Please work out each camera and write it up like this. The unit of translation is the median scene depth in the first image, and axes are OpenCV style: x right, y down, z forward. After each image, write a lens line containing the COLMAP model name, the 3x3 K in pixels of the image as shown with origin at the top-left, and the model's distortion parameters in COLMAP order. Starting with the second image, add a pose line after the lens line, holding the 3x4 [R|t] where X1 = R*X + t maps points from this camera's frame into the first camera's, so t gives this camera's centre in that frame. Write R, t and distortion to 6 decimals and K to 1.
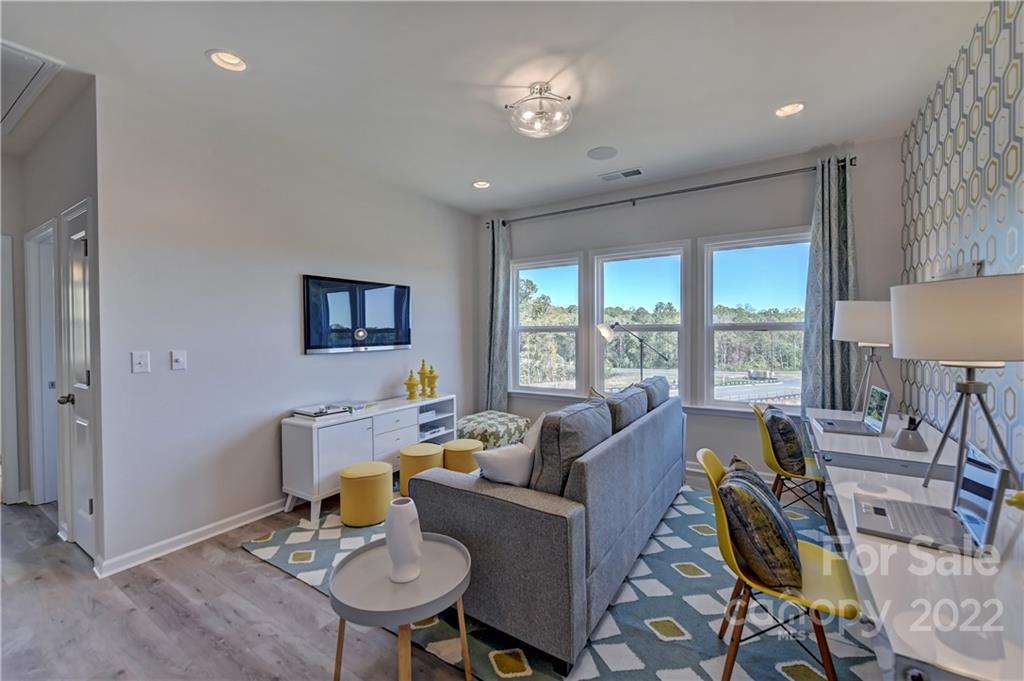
lens RADIAL K [[417.4, 0, 517.6], [0, 417.4, 335.2], [0, 0, 1]] dist [-0.002309, -0.002732]
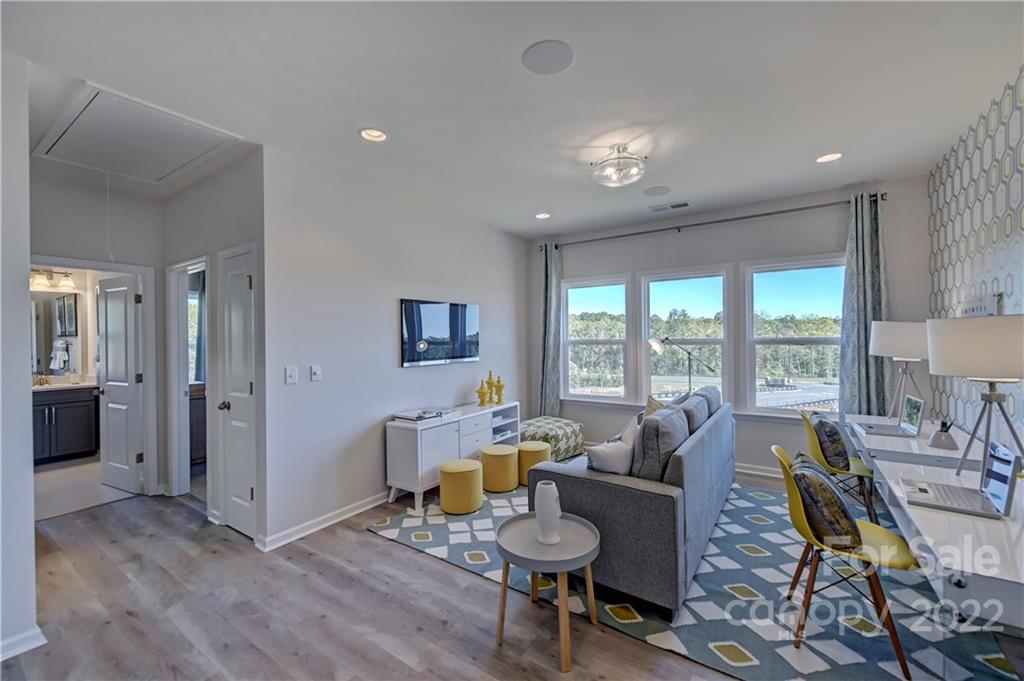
lens RADIAL K [[413.4, 0, 517.1], [0, 413.4, 335.7], [0, 0, 1]] dist [0.002605, -0.002992]
pose [[0.999471, -0.003964, -0.032274, -0.184418], [0.003443, 0.999863, -0.016165, -0.026712], [0.032334, 0.016045, 0.999348, -0.179204]]
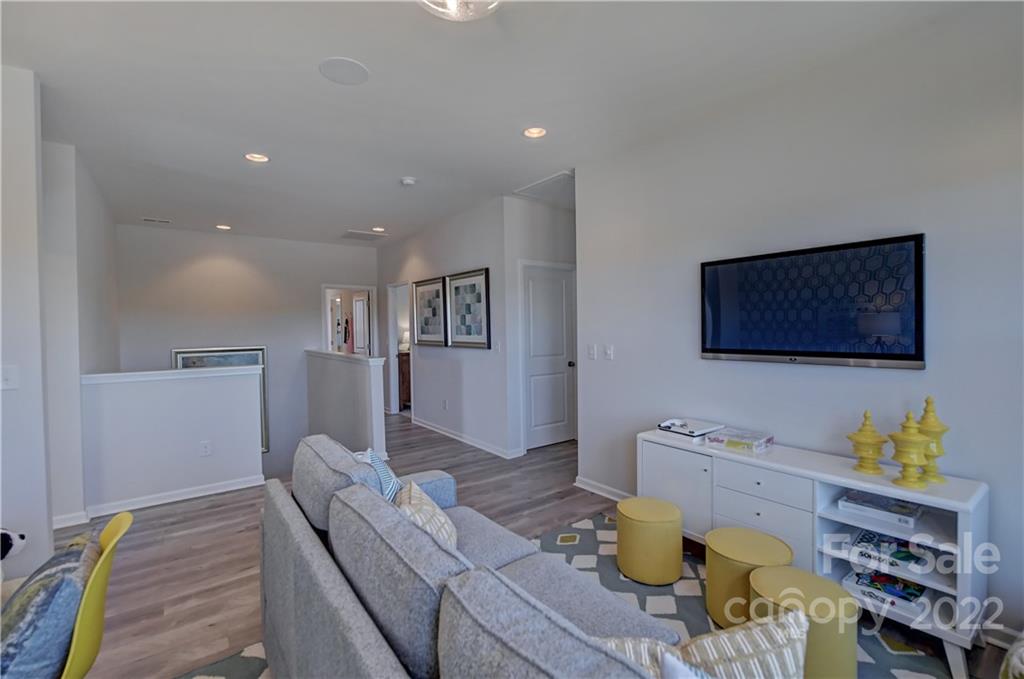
lens RADIAL K [[452.3, 0, 526.8], [0, 452.3, 338.2], [0, 0, 1]] dist [0.002762, -0.009438]
pose [[-0.348804, 0.033501, -0.936597, 0.559515], [-0.000057, 0.999360, 0.035767, -0.032004], [0.937196, 0.012529, -0.348579, 1.197286]]
